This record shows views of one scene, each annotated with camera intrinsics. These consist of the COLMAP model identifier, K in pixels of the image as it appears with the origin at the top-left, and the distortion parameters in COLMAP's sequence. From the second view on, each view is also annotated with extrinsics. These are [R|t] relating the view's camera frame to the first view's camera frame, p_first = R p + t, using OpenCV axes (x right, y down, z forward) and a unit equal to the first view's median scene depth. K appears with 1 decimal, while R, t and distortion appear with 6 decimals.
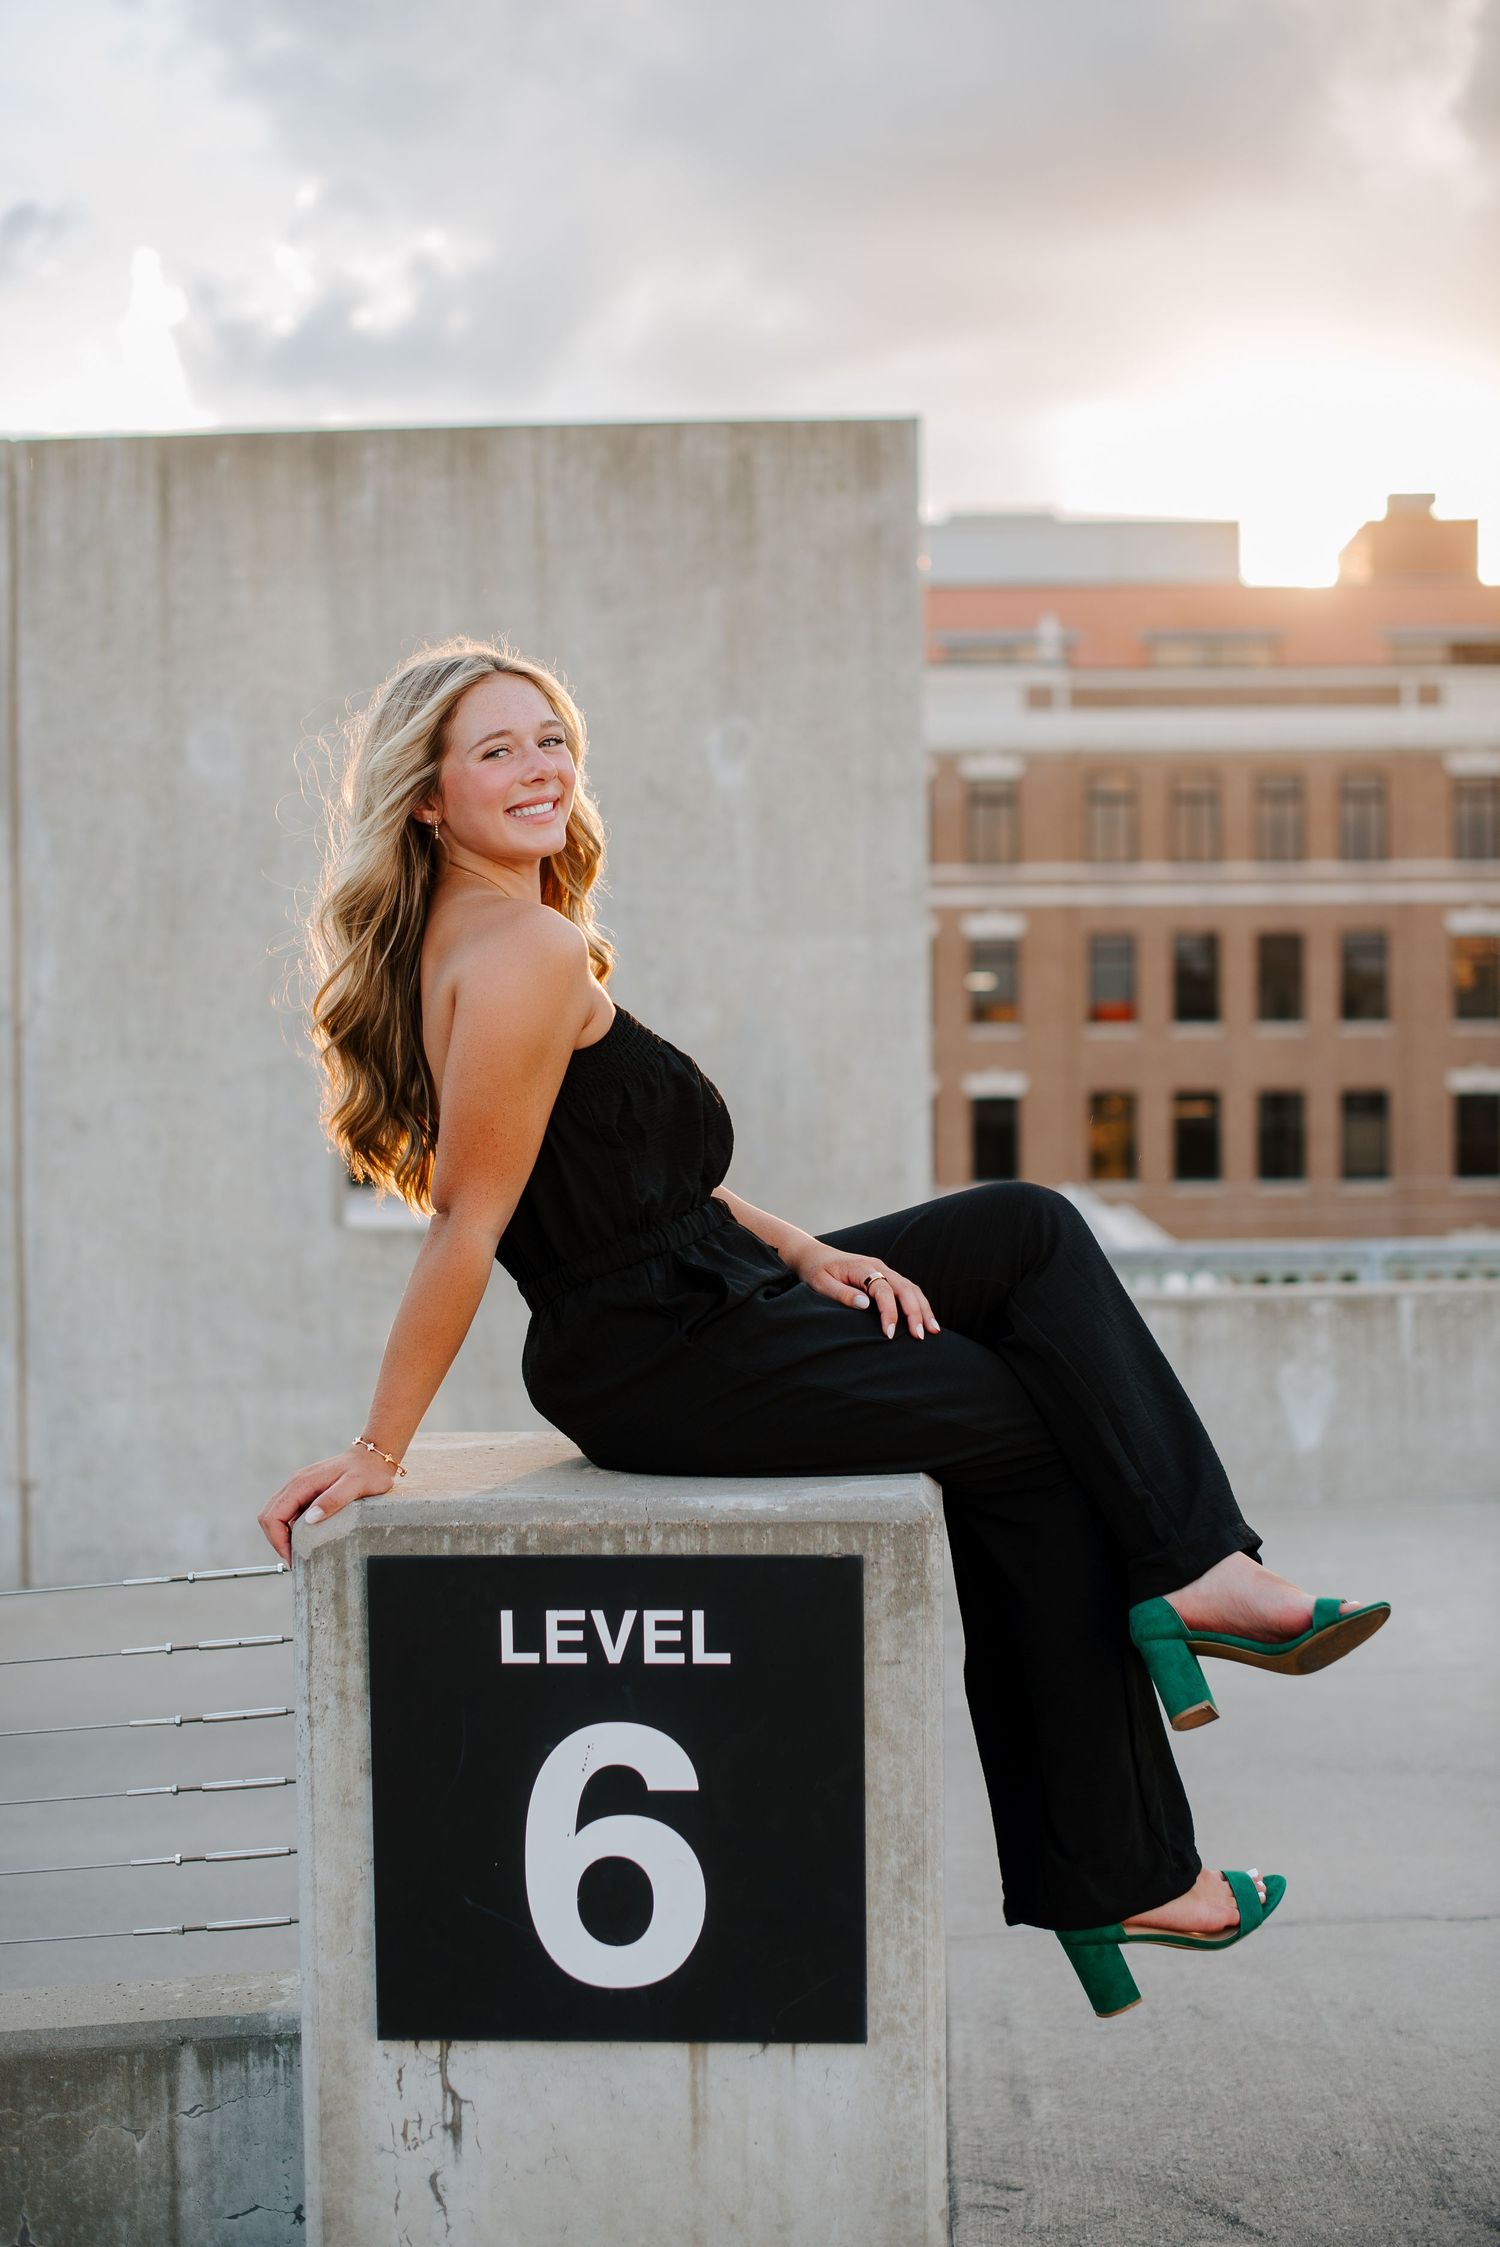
lens RADIAL K [[3220.4, 0, 750.0], [0, 3220.4, 1123.5], [0, 0, 1]] dist [-0.140082, 0.045582]
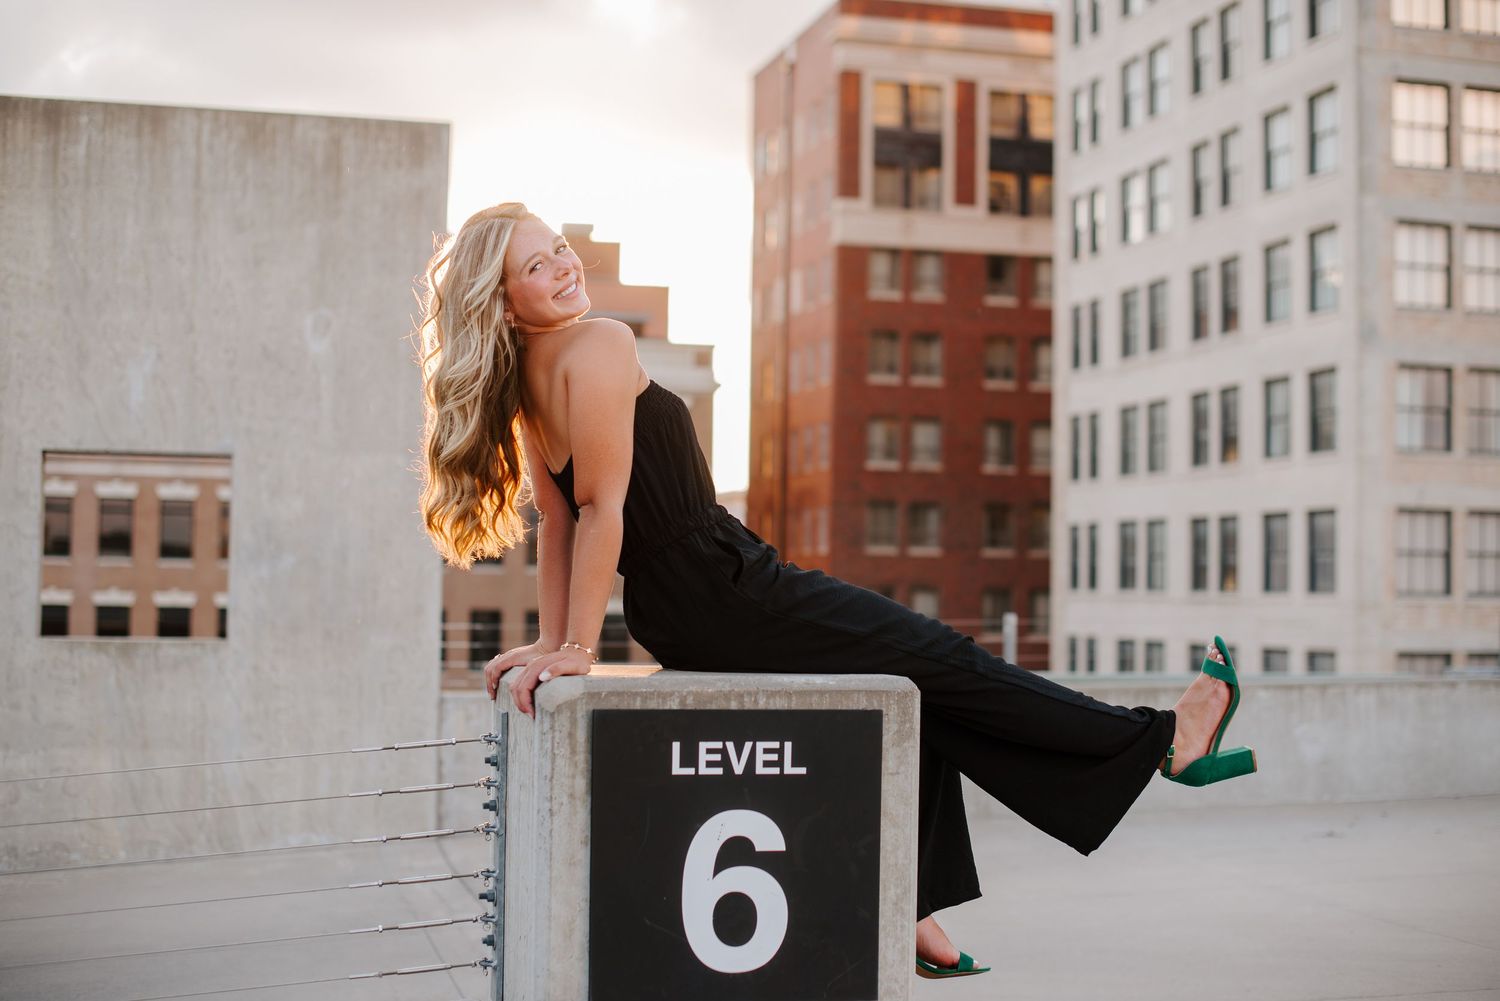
lens RADIAL K [[2149.8, 0, 750.0], [0, 2149.8, 500.5], [0, 0, 1]] dist [-0.140082, 0.045582]
pose [[0.956031, 0.037389, 0.290874, -0.365502], [-0.018737, 0.997601, -0.066645, 0.100306], [-0.292668, 0.058265, 0.954437, -0.075005]]
